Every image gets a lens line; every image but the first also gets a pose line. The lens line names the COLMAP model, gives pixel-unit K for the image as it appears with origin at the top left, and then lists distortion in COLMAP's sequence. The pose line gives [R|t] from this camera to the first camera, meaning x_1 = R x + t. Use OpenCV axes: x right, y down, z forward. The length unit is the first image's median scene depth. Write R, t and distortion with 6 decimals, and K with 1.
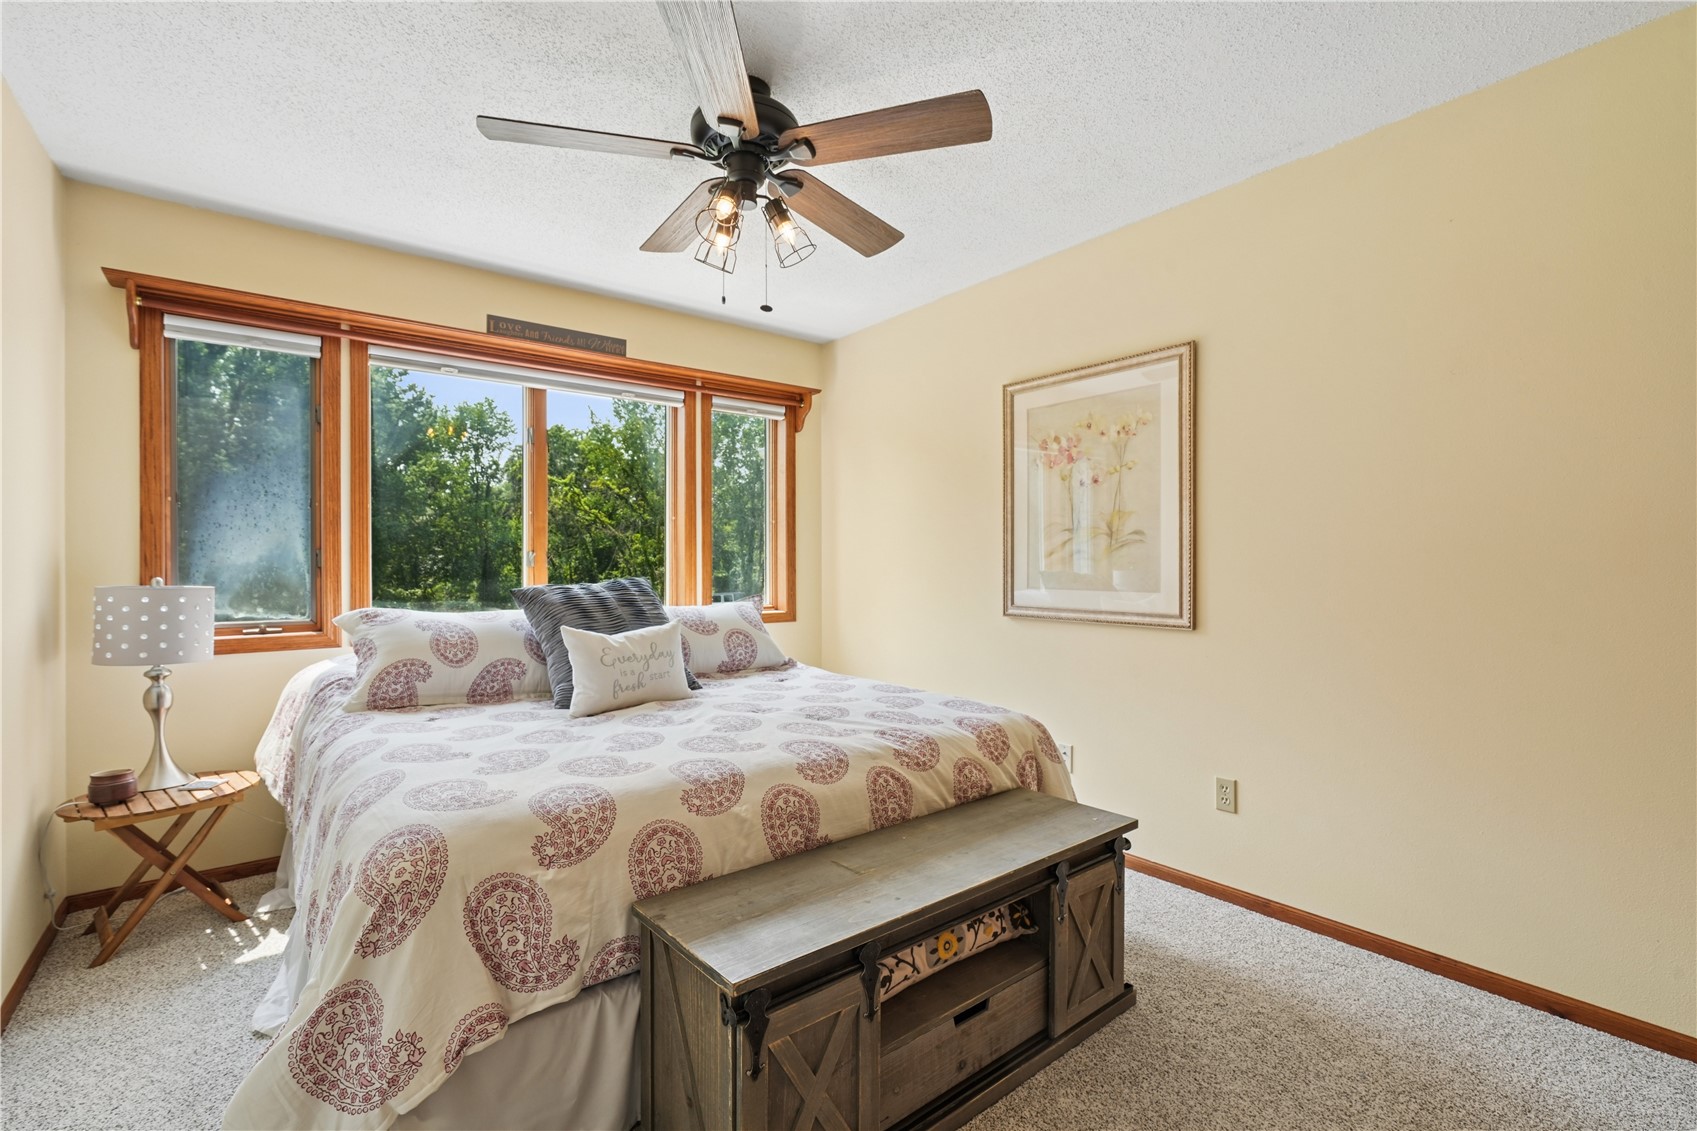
lens RADIAL K [[778.5, 0, 846.1], [0, 778.5, 566.9], [0, 0, 1]] dist [-0.011745, 0.004204]
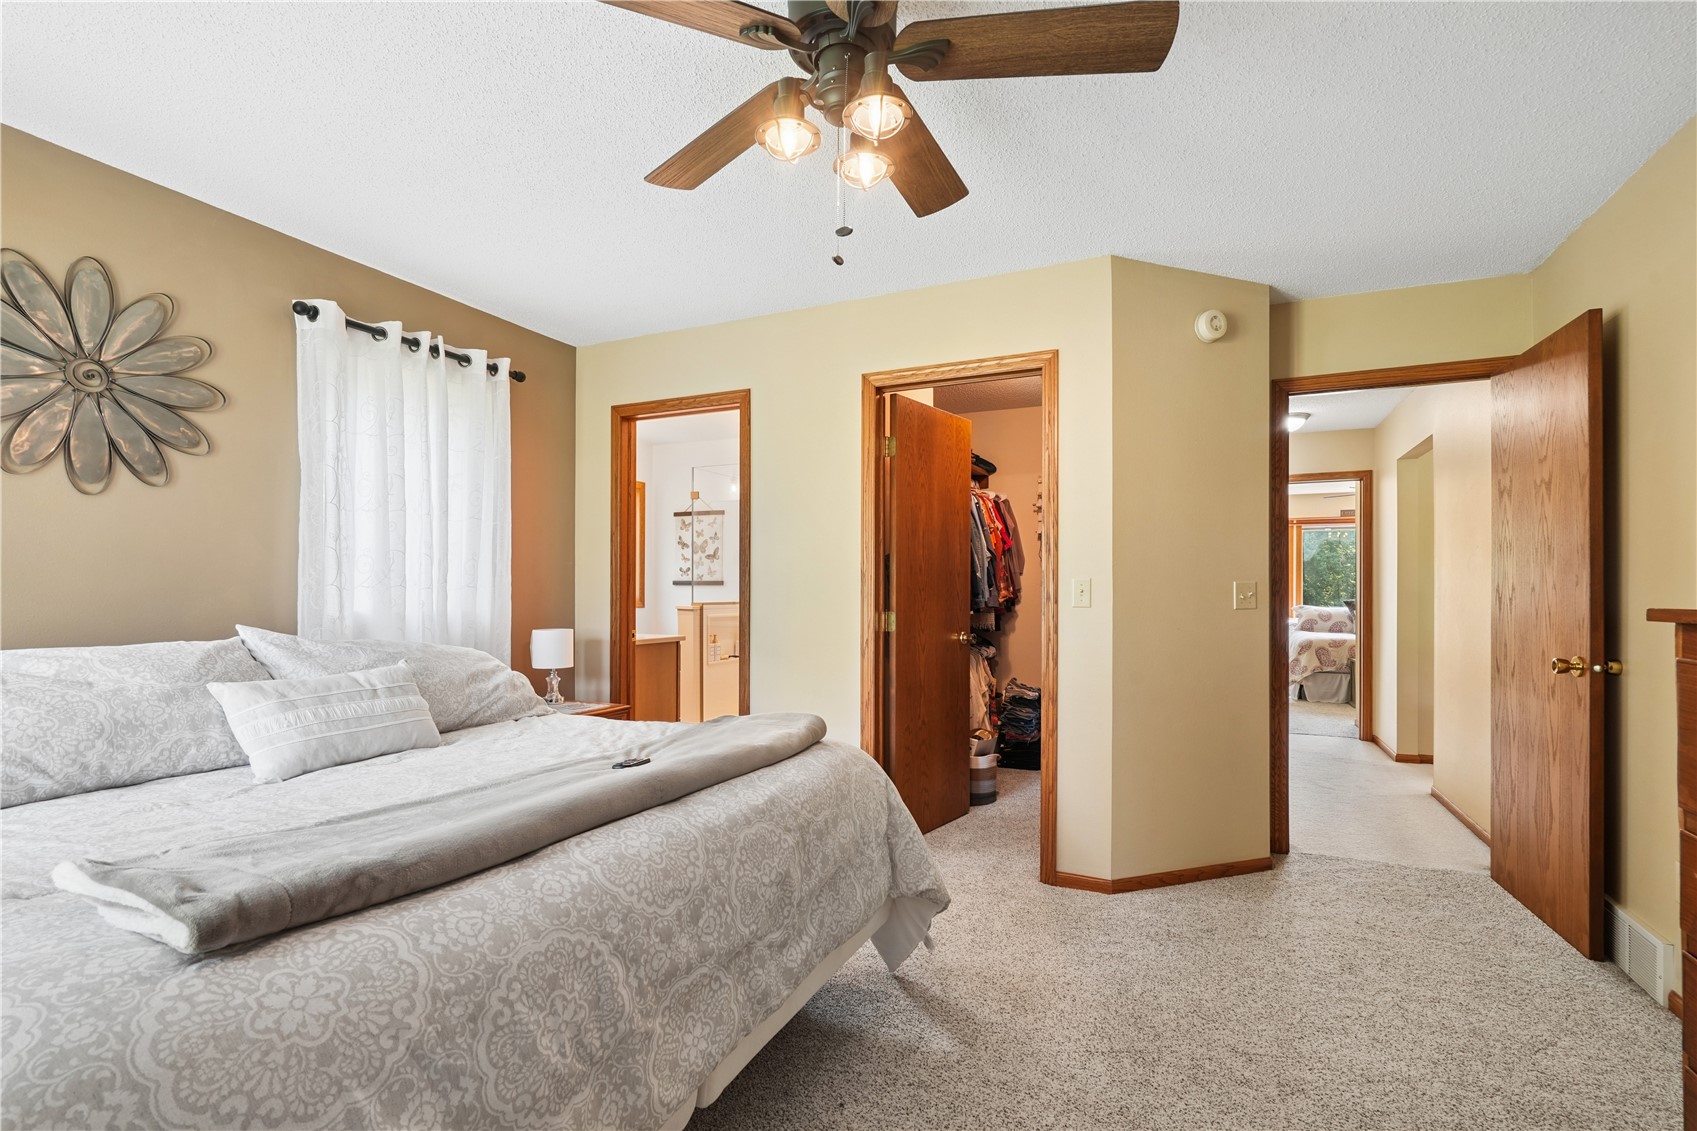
lens RADIAL K [[778.5, 0, 850.4], [0, 778.5, 586.5], [0, 0, 1]] dist [-0.011745, 0.004204]
pose [[0.466930, 0.000641, -0.884294, 1.609757], [-0.009316, 0.999948, -0.004194, 0.000734], [0.884245, 0.010196, 0.466911, -2.561196]]
